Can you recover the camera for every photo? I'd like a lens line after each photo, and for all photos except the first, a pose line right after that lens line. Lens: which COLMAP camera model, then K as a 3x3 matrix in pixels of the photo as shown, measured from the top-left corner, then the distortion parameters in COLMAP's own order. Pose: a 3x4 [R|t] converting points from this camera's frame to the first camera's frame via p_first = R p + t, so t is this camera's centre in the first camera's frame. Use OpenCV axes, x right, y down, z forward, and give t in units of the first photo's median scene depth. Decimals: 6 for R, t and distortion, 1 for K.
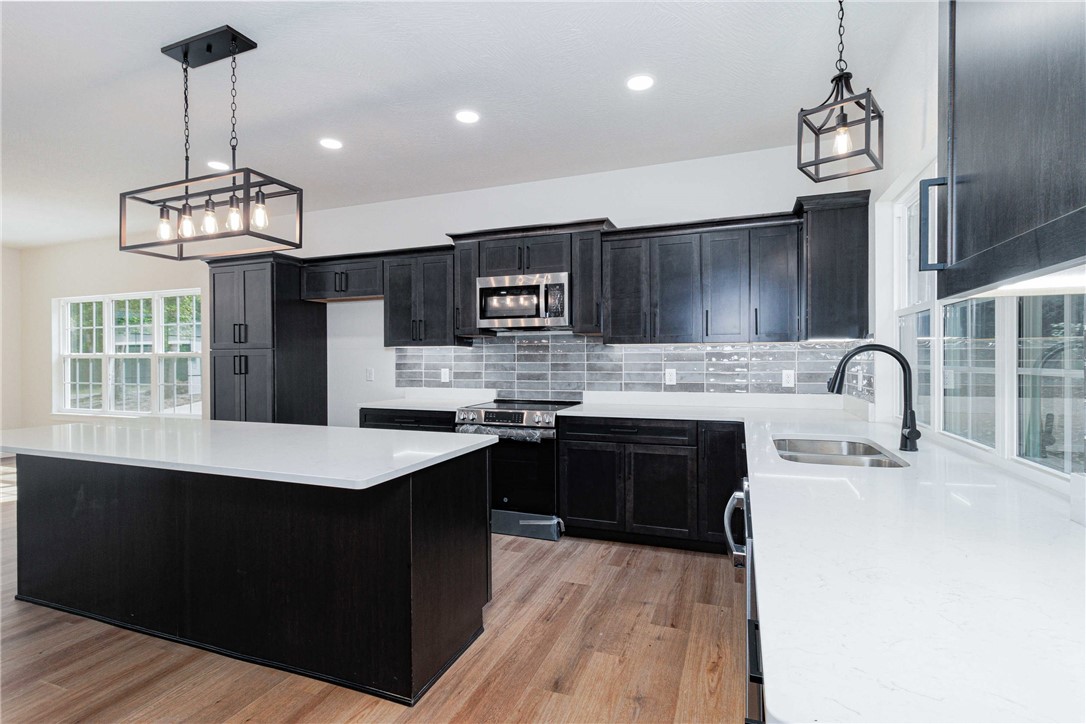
lens RADIAL K [[505.7, 0, 547.2], [0, 505.7, 360.7], [0, 0, 1]] dist [0.005304, -0.000548]
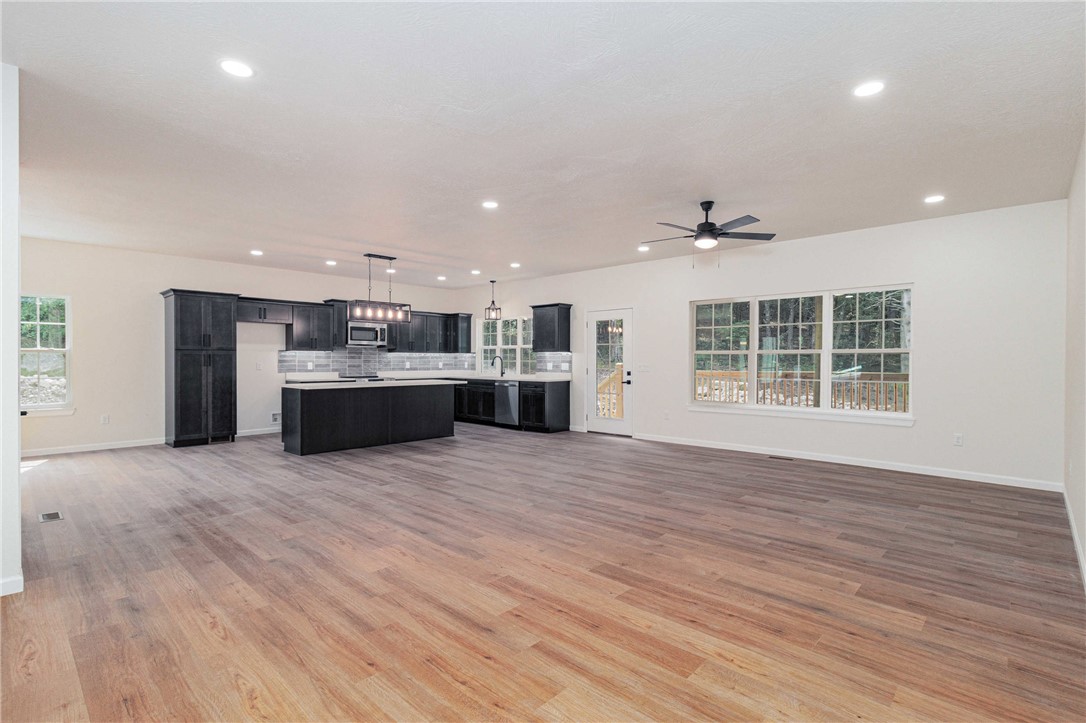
lens RADIAL K [[505.7, 0, 545.0], [0, 505.7, 365.8], [0, 0, 1]] dist [0.005304, -0.000548]
pose [[0.378589, -0.006848, 0.925539, -1.923368], [-0.004919, 0.999944, 0.009410, 0.006551], [-0.925552, -0.008115, 0.378534, -0.670477]]
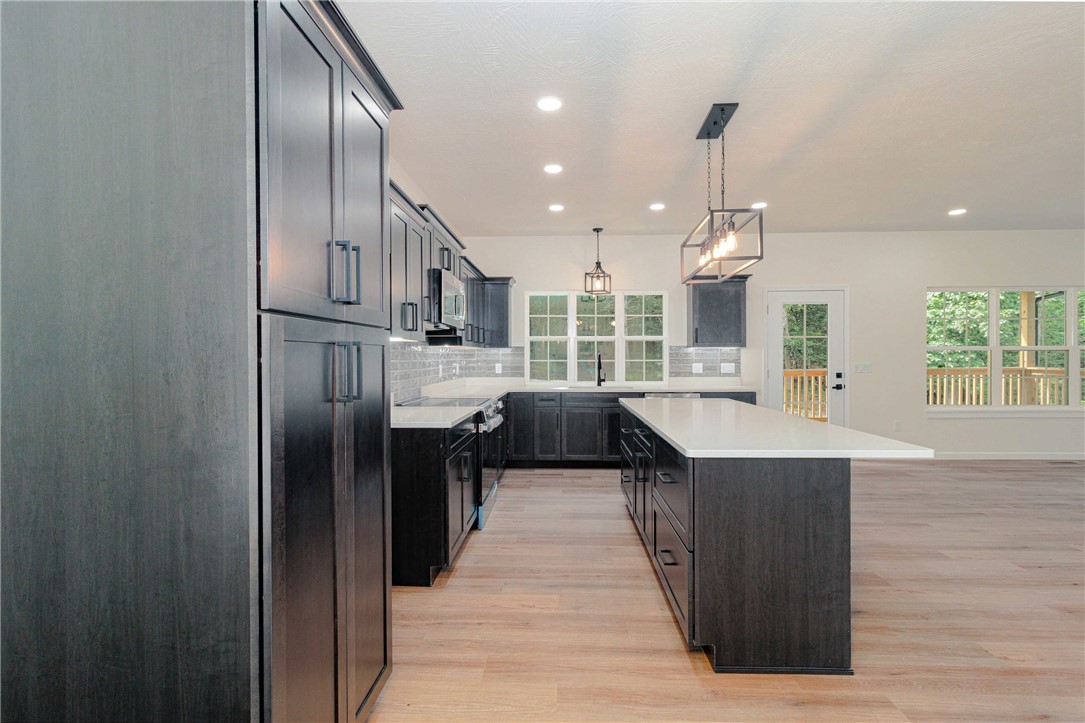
lens RADIAL K [[505.3, 0, 549.6], [0, 505.3, 353.9], [0, 0, 1]] dist [0.005304, -0.000548]
pose [[-0.319091, 0.013261, 0.947631, -1.091913], [0.003986, 0.999912, -0.012650, 0.005215], [-0.947716, -0.000259, -0.319115, 1.131106]]
